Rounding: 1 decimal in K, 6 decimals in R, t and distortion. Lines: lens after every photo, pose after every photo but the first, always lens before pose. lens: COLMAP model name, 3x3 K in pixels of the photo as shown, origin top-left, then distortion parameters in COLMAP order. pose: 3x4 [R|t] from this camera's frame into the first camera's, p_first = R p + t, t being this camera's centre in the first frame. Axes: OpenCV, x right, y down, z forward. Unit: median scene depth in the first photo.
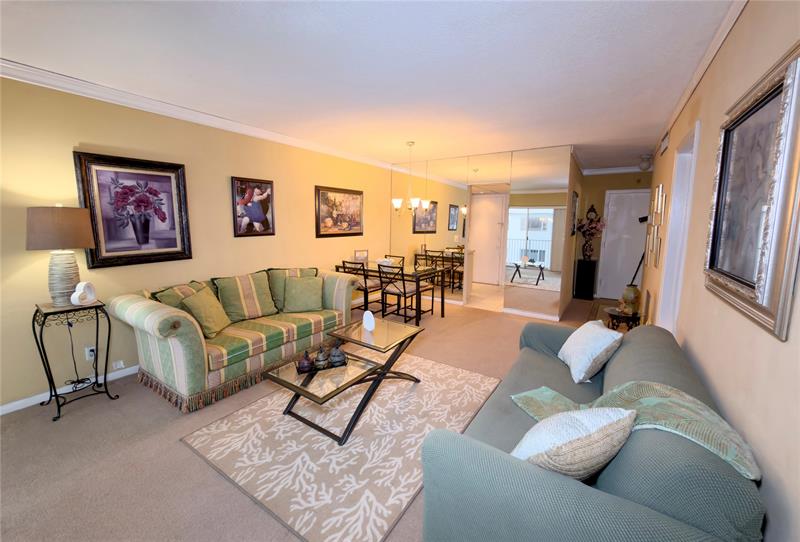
lens RADIAL K [[324.6, 0, 401.1], [0, 324.6, 263.6], [0, 0, 1]] dist [-0.000931, -0.000091]
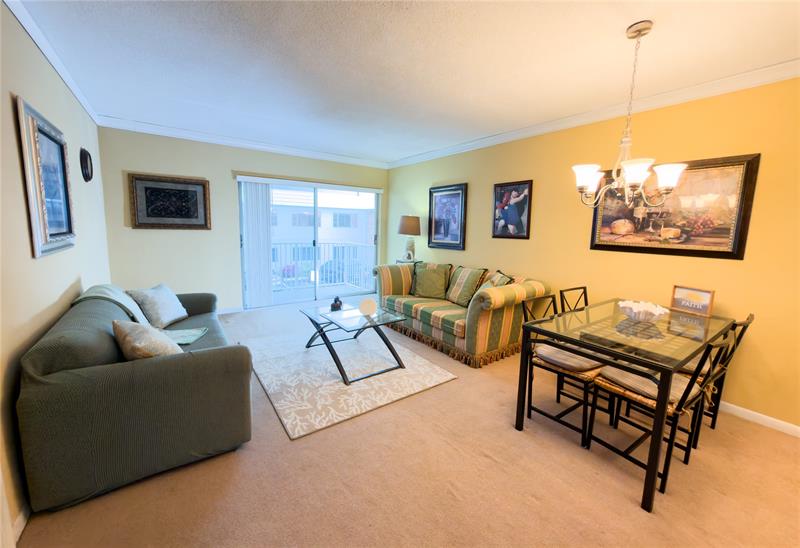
lens RADIAL K [[316.2, 0, 400.0], [0, 316.2, 274.0], [0, 0, 1]] dist [-0.000060, -0.000028]
pose [[-0.354637, 0.128592, -0.926119, 0.608205], [-0.148455, 0.970189, 0.191559, -0.114420], [0.923143, 0.205421, -0.324975, 1.020616]]
